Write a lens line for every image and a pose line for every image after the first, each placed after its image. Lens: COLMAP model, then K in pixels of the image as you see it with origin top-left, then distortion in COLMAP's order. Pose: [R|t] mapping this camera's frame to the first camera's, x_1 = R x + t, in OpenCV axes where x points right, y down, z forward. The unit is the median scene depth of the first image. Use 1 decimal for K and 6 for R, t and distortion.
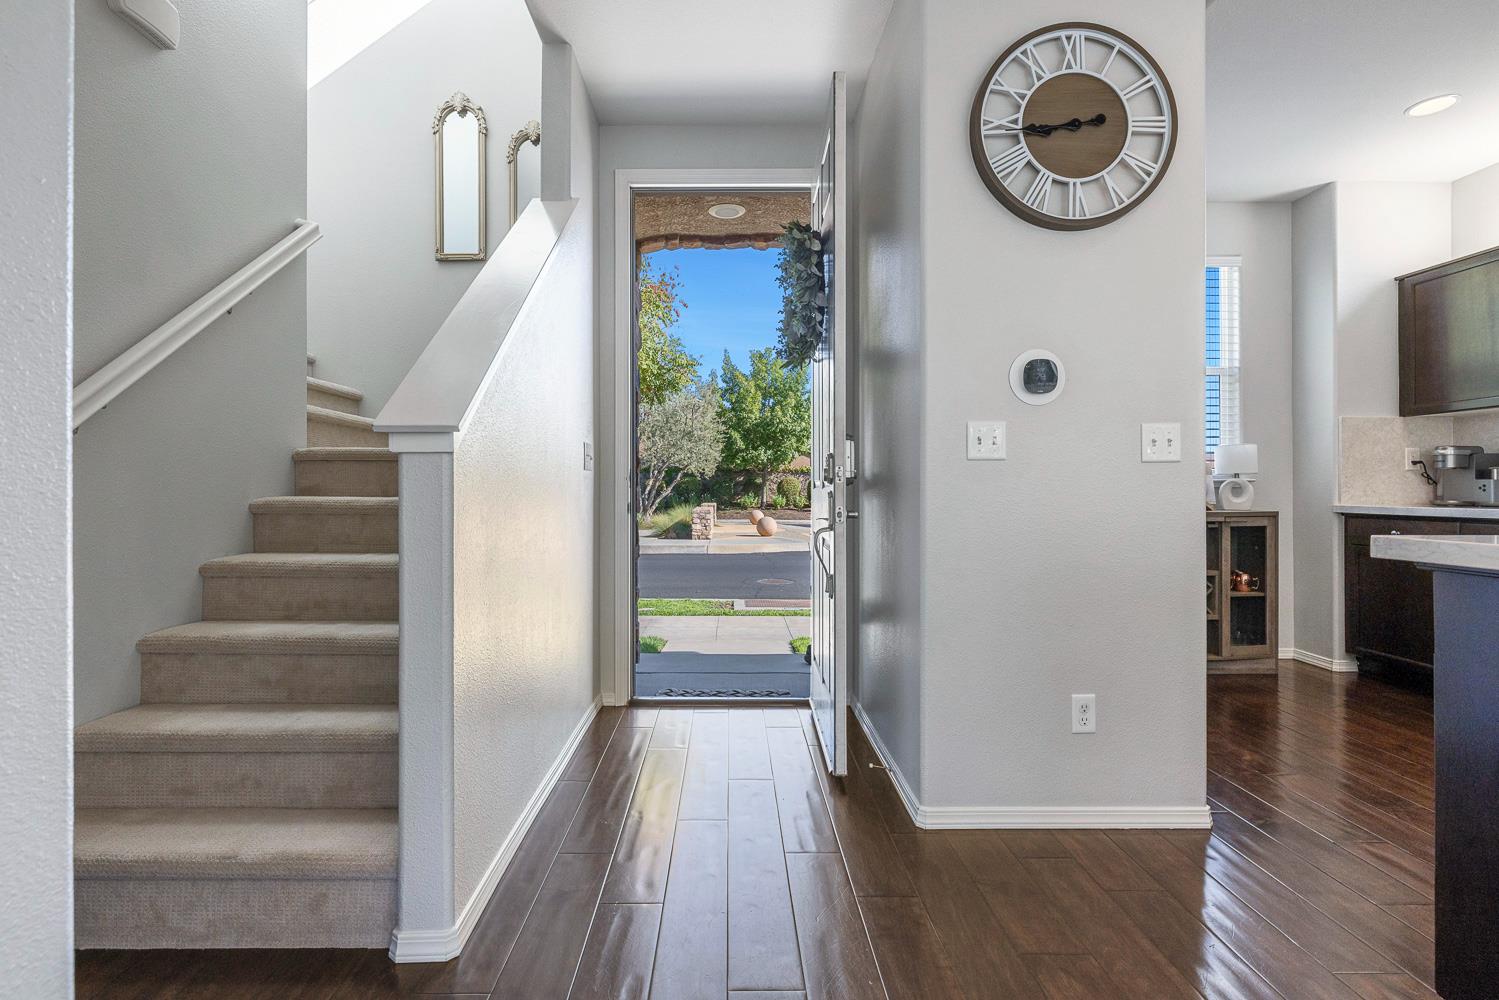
lens RADIAL K [[724.9, 0, 729.6], [0, 724.9, 487.8], [0, 0, 1]] dist [-0.002973, -0.000266]
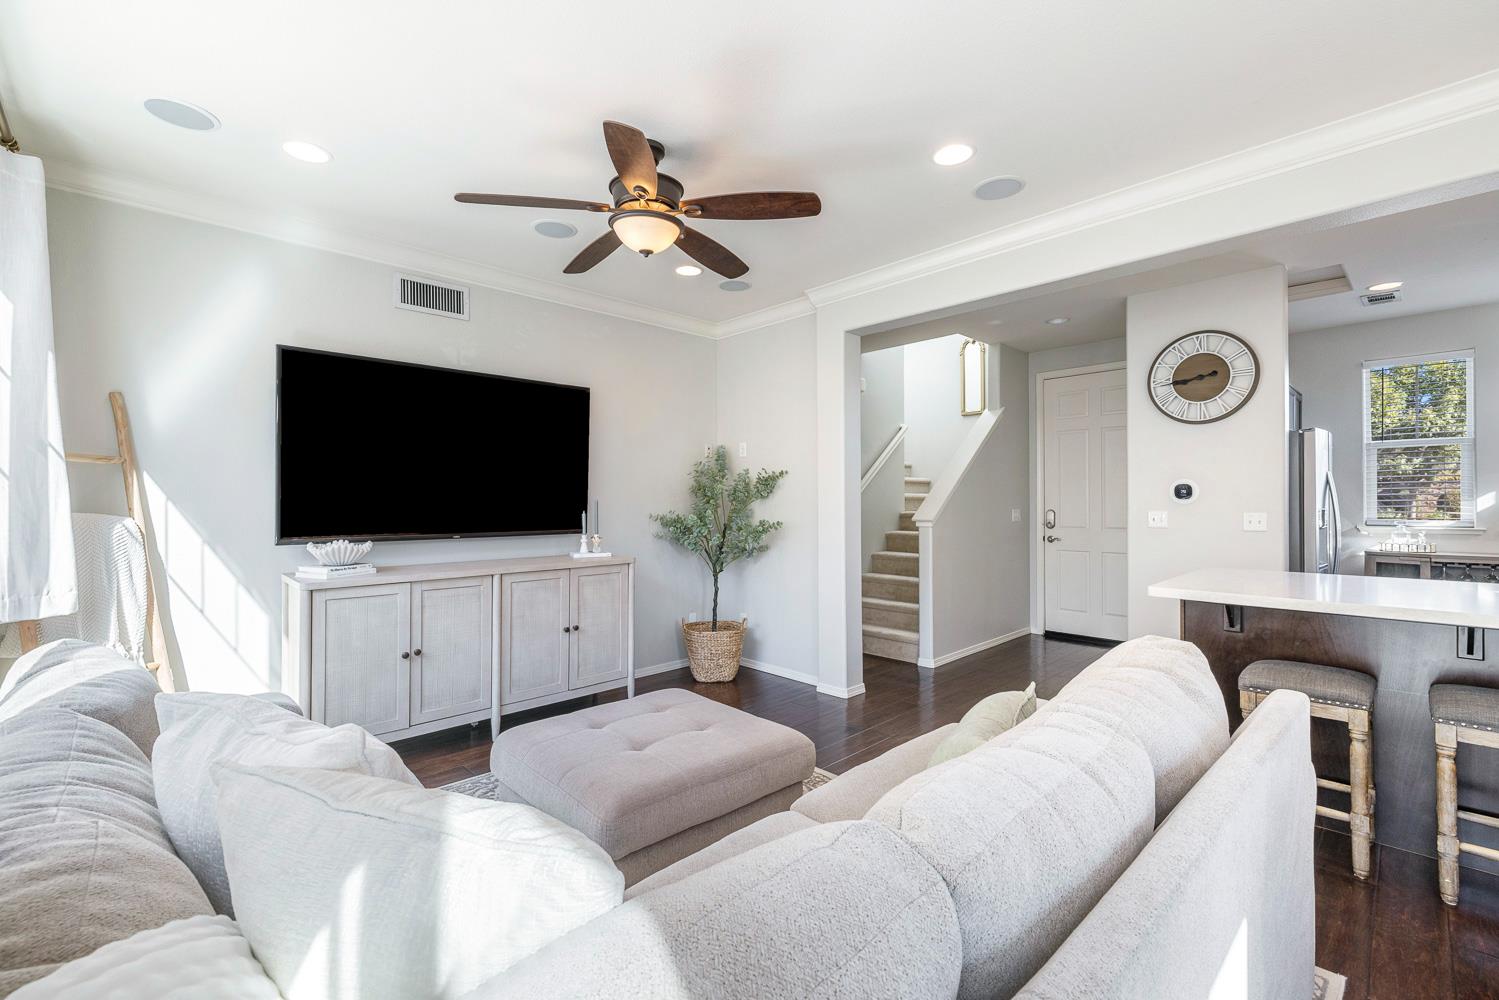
lens RADIAL K [[640.0, 0, 749.5], [0, 640.0, 500.0], [0, 0, 1]] dist [0.001821, 0.000347]
pose [[0.691676, -0.004201, -0.722196, 0.925846], [0.006846, 0.999976, 0.000739, -0.137585], [0.722176, -0.005455, 0.691688, -1.329198]]
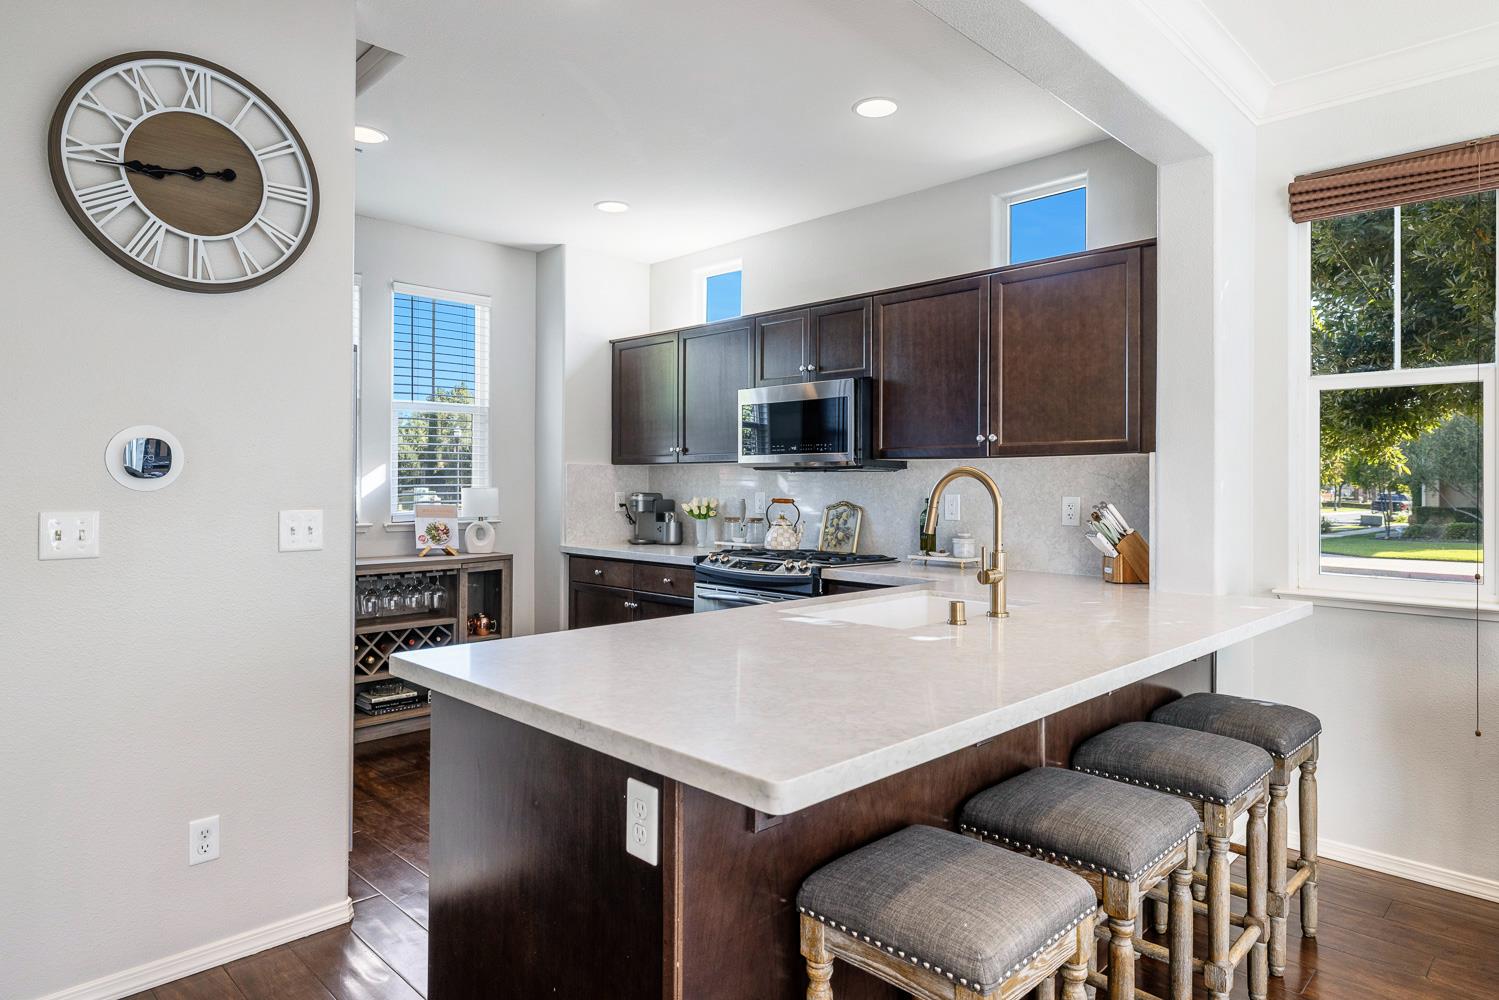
lens RADIAL K [[882.8, 0, 749.1], [0, 882.8, 481.7], [0, 0, 1]] dist [0.000158, 0.000348]
pose [[0.706735, 0.007574, 0.707437, 0.193339], [-0.008111, 0.999964, -0.002602, -0.128719], [-0.707431, -0.003899, 0.706771, -0.232137]]
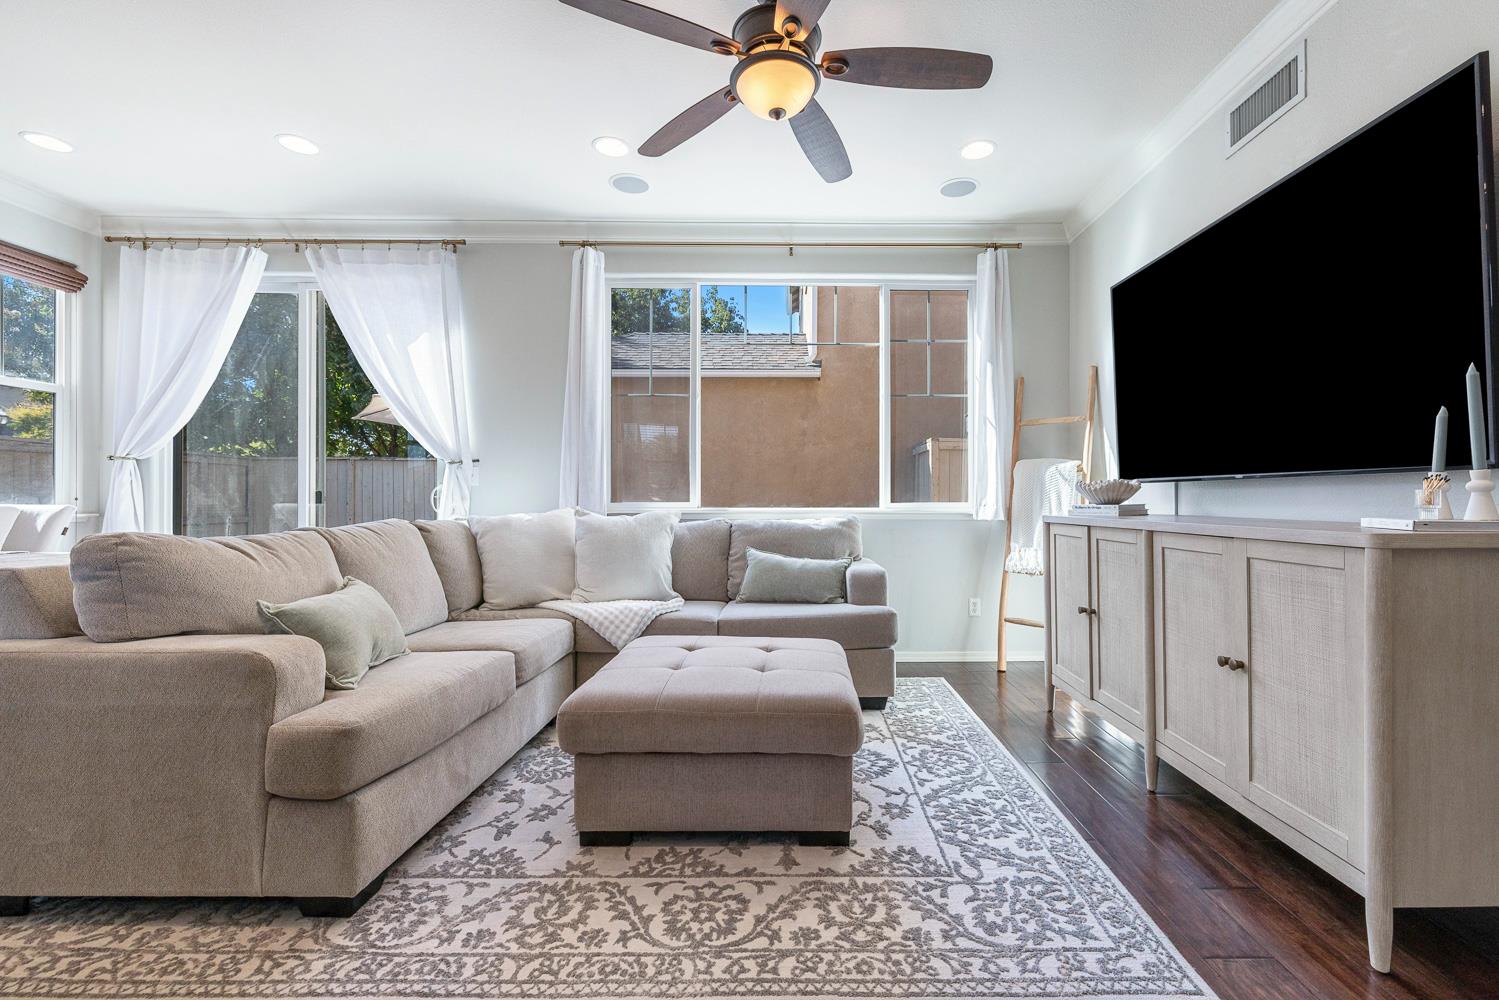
lens RADIAL K [[646.5, 0, 791.7], [0, 646.5, 501.3], [0, 0, 1]] dist [0.000869, 0.000045]
pose [[-0.999941, -0.000659, -0.010805, -0.080402], [-0.000635, 0.999997, -0.002218, 0.000009], [0.010806, -0.002211, -0.999939, 0.355602]]
